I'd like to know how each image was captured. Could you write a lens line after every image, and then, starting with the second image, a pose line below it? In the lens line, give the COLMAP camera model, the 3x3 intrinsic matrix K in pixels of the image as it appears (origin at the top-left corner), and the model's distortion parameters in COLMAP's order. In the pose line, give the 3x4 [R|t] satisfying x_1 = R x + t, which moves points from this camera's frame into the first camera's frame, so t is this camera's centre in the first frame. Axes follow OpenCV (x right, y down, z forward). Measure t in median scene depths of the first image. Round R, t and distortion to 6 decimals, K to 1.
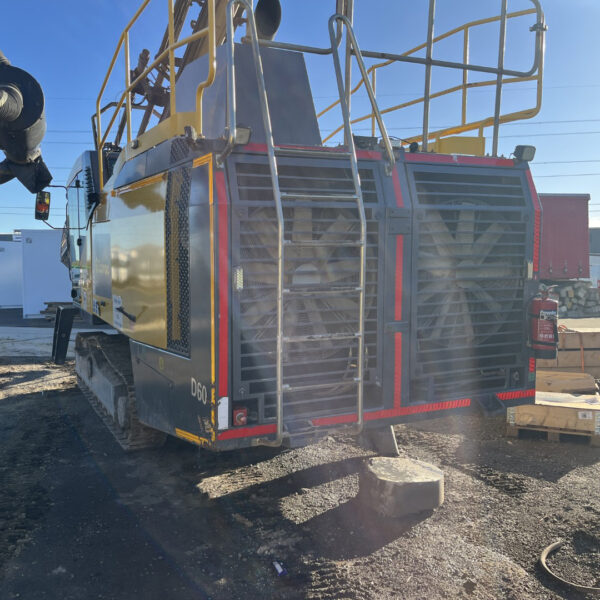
lens RADIAL K [[613.8, 0, 300.0], [0, 613.8, 300.0], [0, 0, 1]] dist [0.011284, 0.004007]
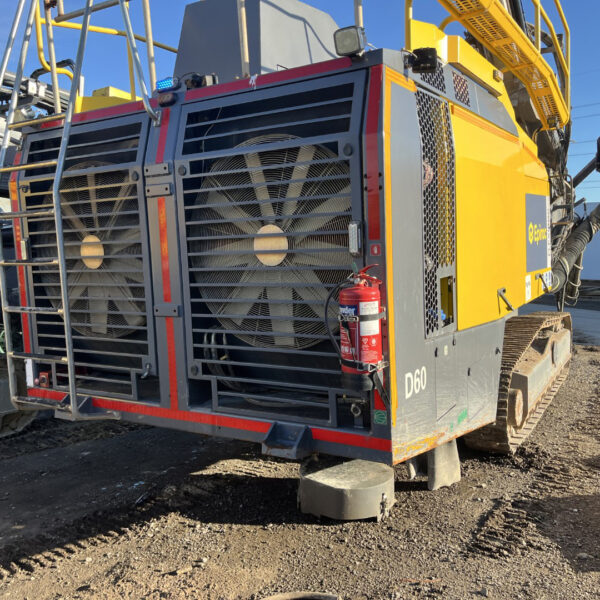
lens RADIAL K [[613.8, 0, 300.0], [0, 613.8, 300.0], [0, 0, 1]] dist [0.011284, 0.004007]
pose [[0.574335, 0.055530, -0.816735, 0.756077], [-0.021447, 0.998375, 0.052798, -0.022963], [0.818340, -0.012807, 0.574592, 0.372720]]
